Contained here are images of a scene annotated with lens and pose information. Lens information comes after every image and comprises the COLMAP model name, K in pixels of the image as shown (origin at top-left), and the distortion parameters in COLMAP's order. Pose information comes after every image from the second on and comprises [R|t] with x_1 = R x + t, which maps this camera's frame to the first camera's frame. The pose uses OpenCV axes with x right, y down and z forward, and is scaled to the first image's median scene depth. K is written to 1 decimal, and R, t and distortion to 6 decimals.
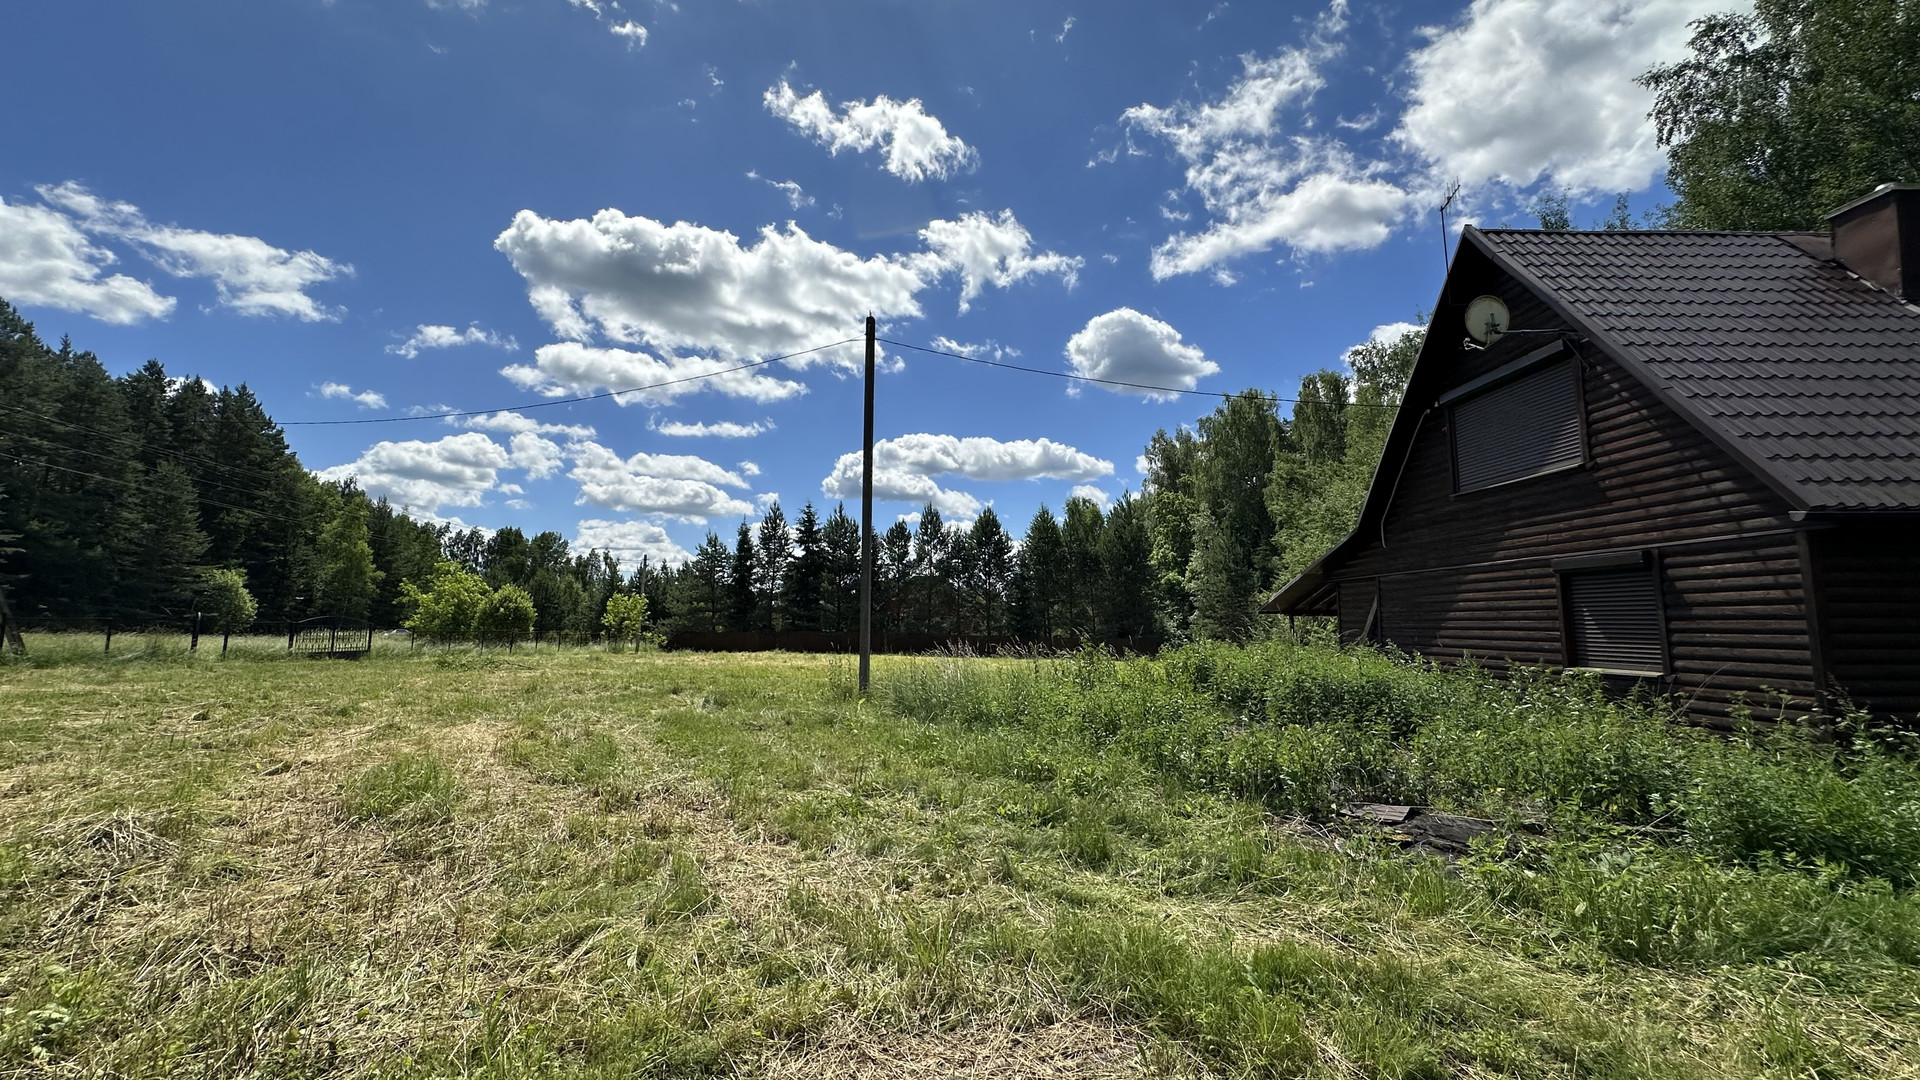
lens RADIAL K [[766.3, 0, 941.5], [0, 766.3, 534.1], [0, 0, 1]] dist [0.002512, 0.000513]
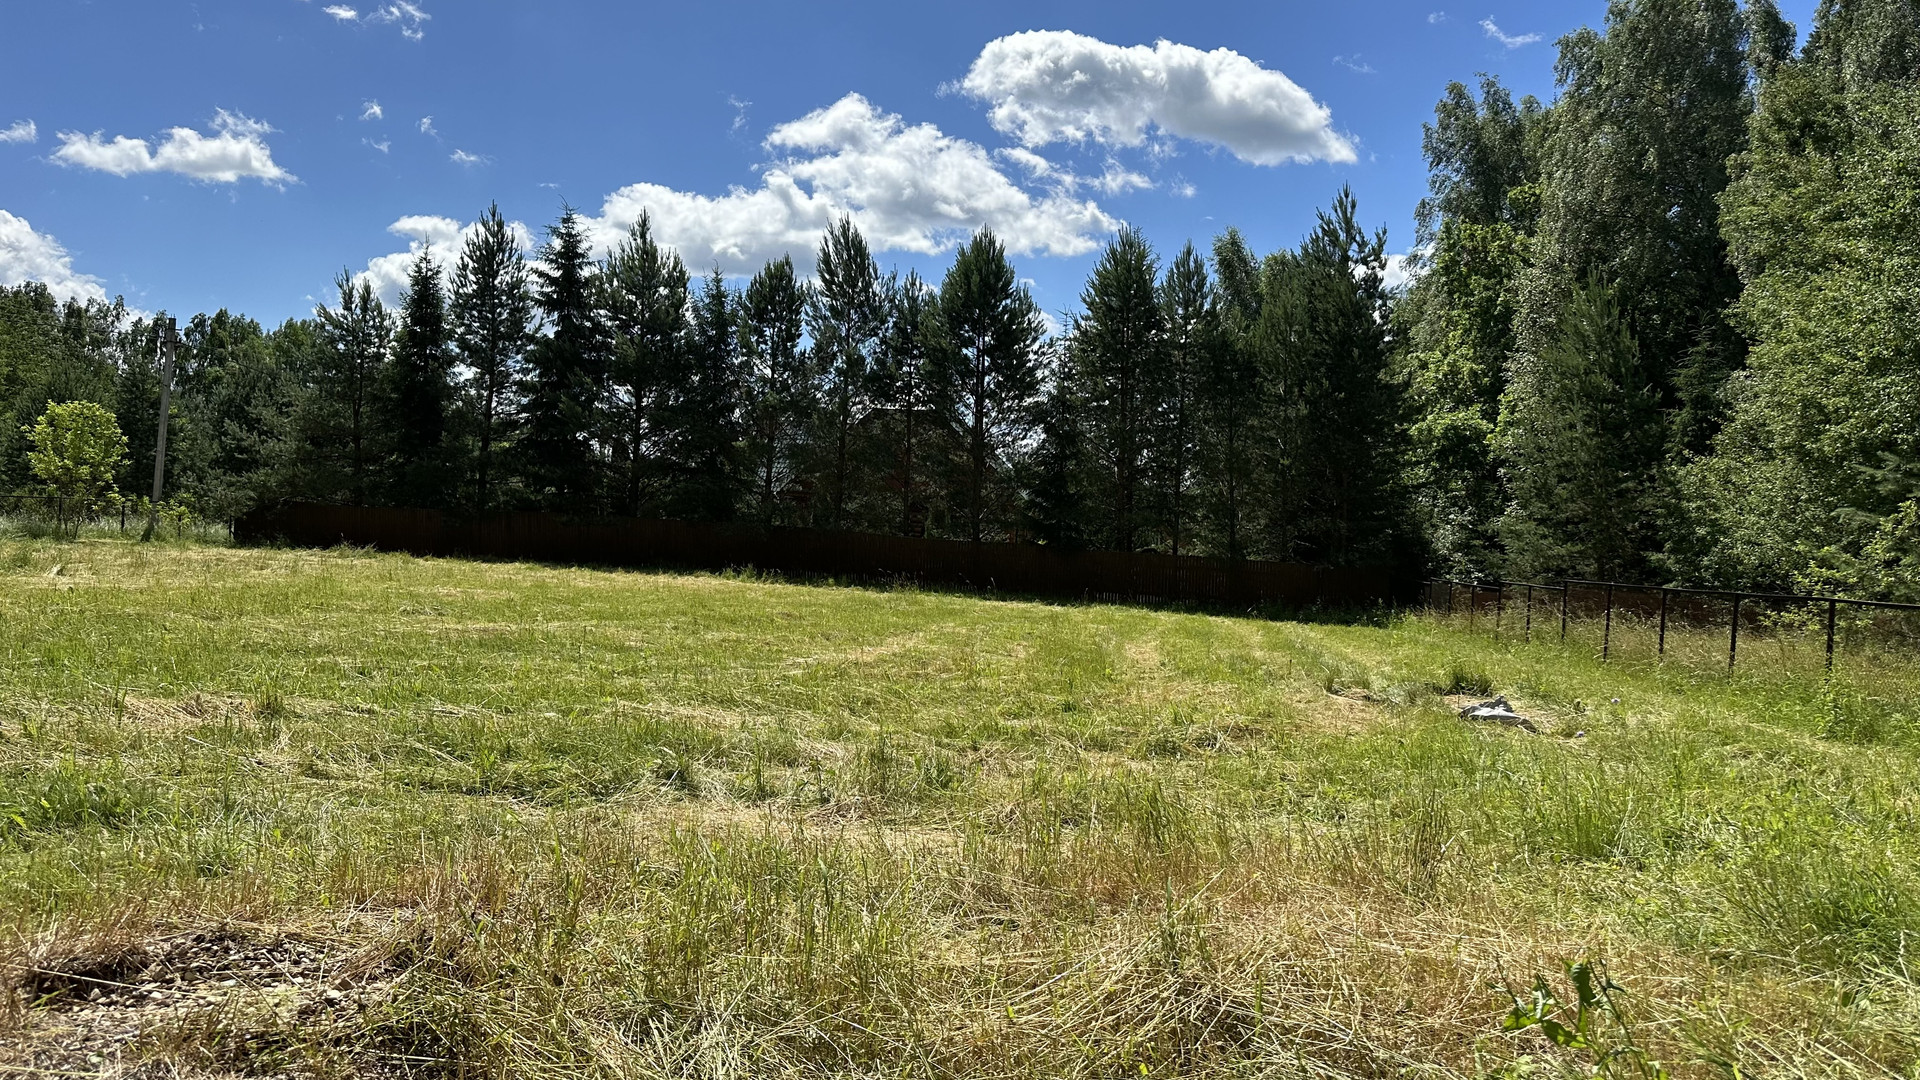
lens RADIAL K [[1398.3, 0, 889.3], [0, 1398.3, 507.0], [0, 0, 1]] dist [0.065598, -0.102454]
pose [[0.990958, 0.040106, -0.128038, 0.109507], [-0.025710, 0.993356, 0.112170, 0.029008], [0.131686, -0.107864, 0.985405, 0.241723]]
